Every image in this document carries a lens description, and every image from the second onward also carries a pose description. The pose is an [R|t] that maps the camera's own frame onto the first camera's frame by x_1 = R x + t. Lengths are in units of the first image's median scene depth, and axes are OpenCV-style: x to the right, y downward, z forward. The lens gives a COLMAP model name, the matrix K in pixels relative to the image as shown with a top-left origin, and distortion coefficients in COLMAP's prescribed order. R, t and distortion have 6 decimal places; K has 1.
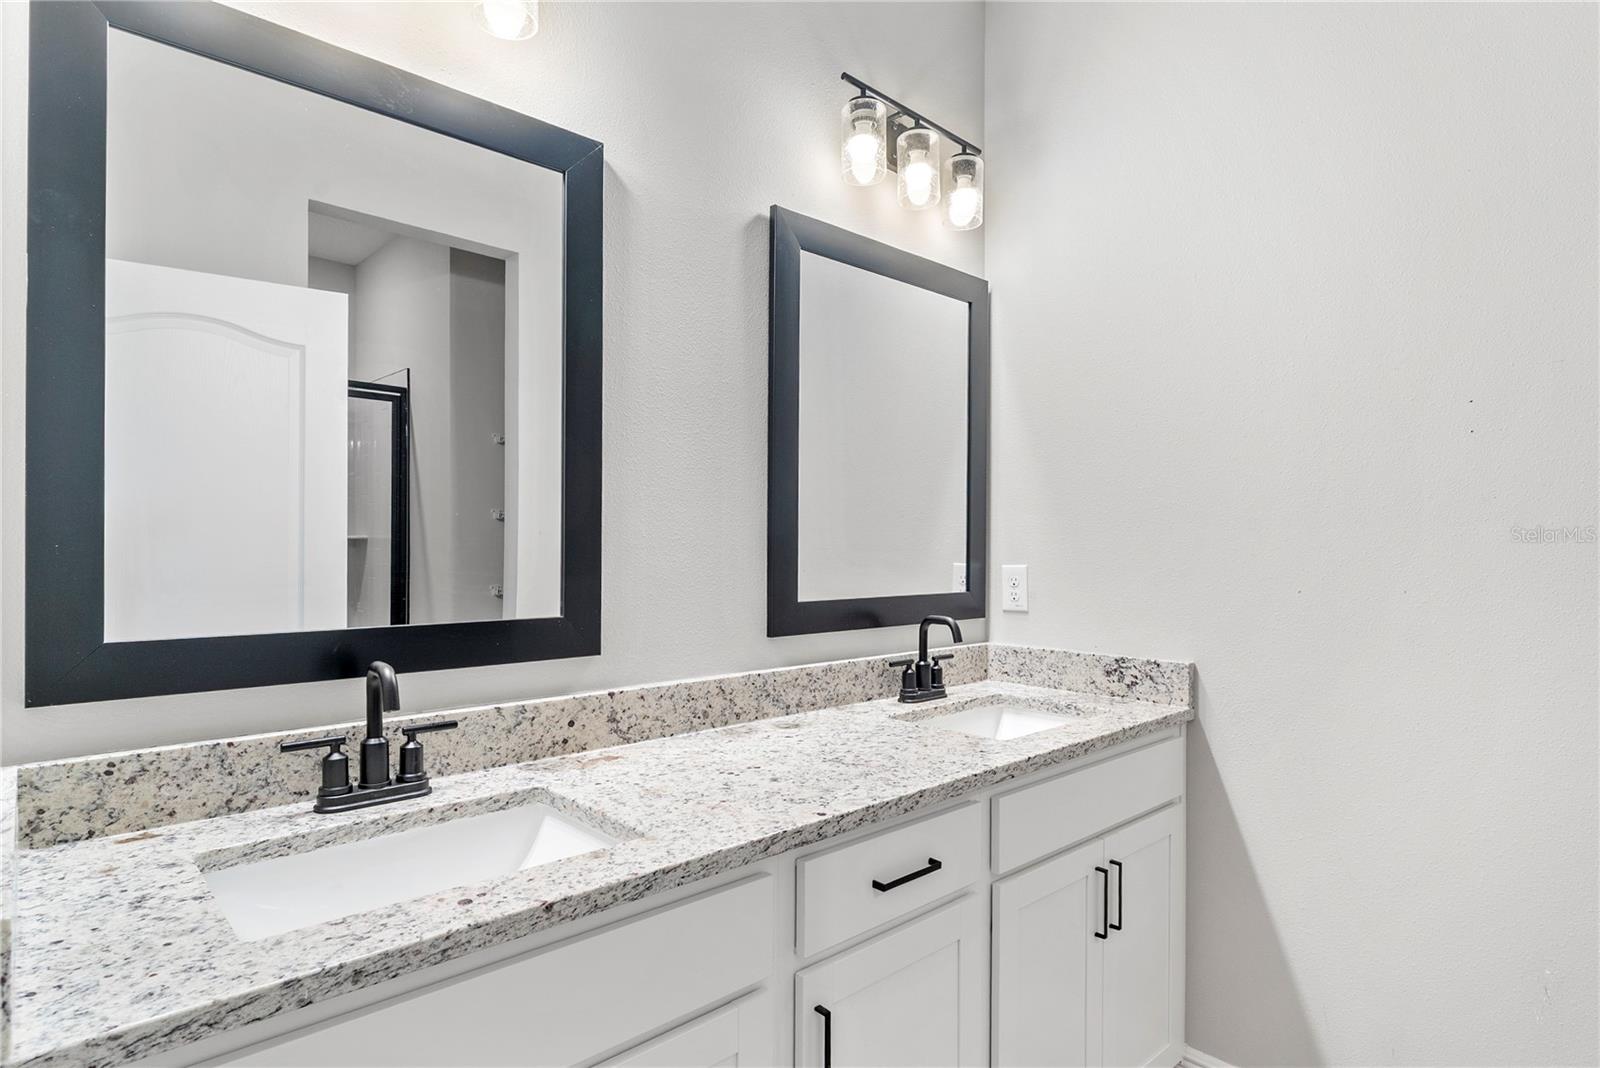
lens RADIAL K [[832.9, 0, 791.6], [0, 832.9, 543.9], [0, 0, 1]] dist [-0.003521, 0.002650]
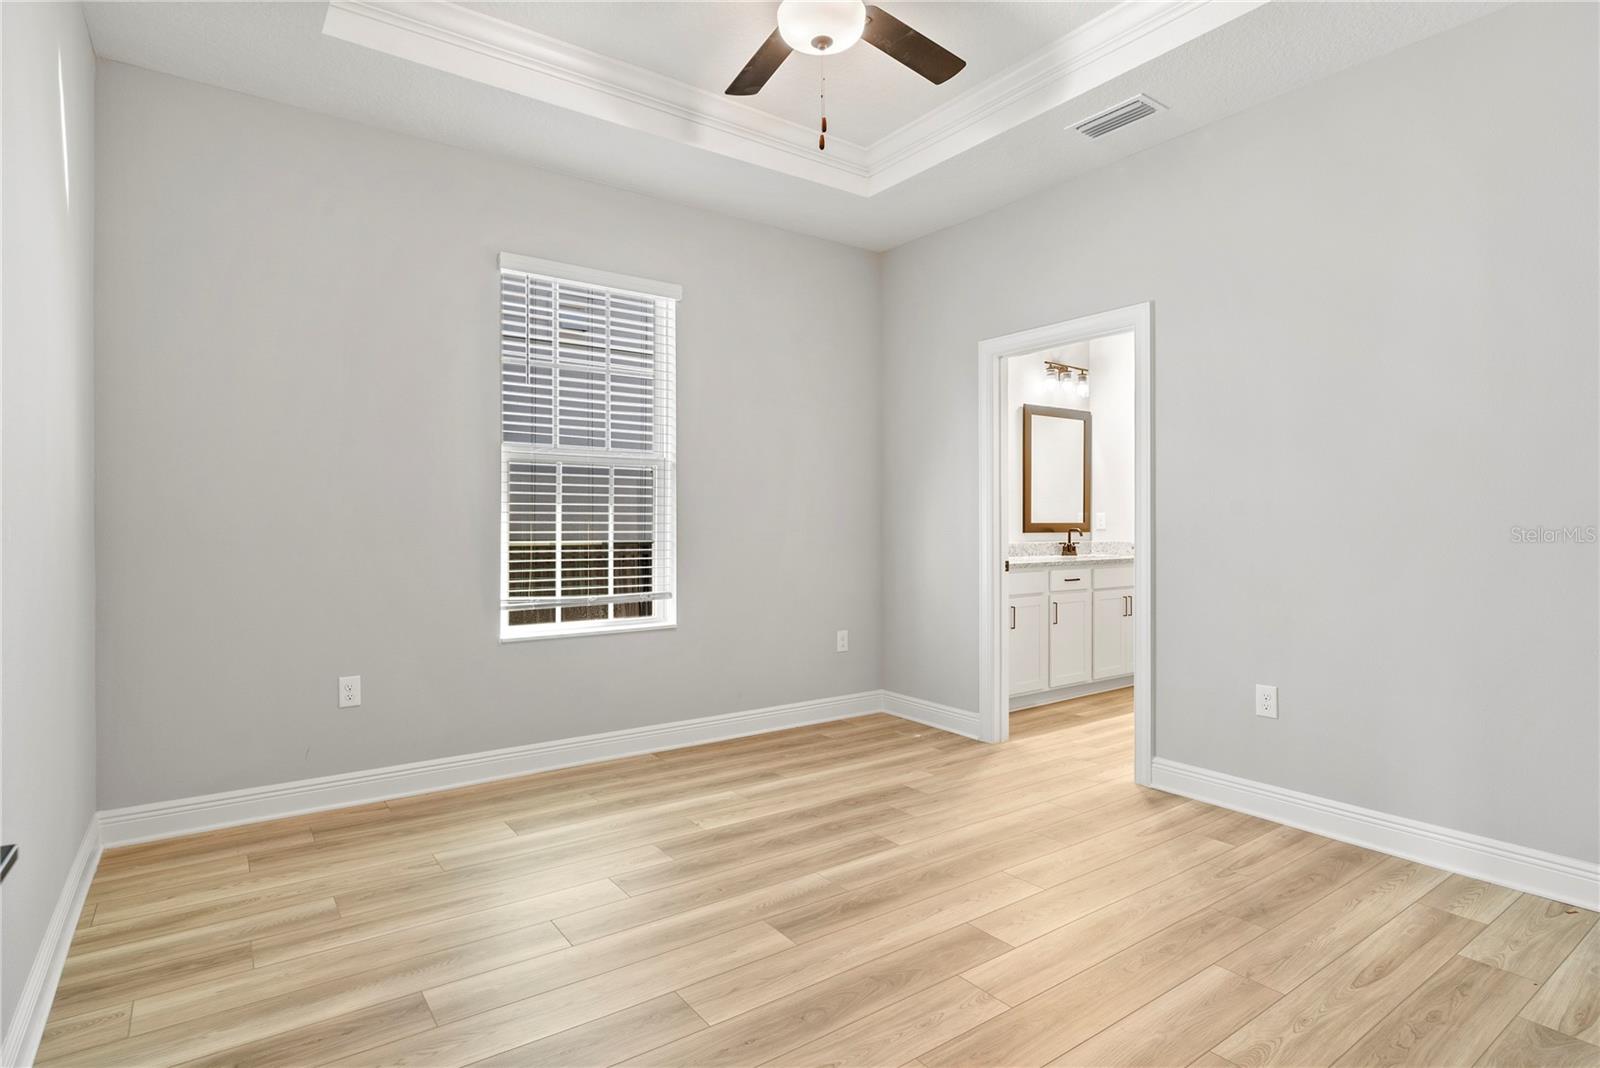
lens RADIAL K [[832.9, 0, 789.0], [0, 832.9, 518.6], [0, 0, 1]] dist [-0.003521, 0.002650]
pose [[0.993537, -0.000687, -0.113510, -0.521130], [-0.000191, 0.999970, -0.007723, 0.072316], [0.113512, 0.007695, 0.993507, -2.169071]]
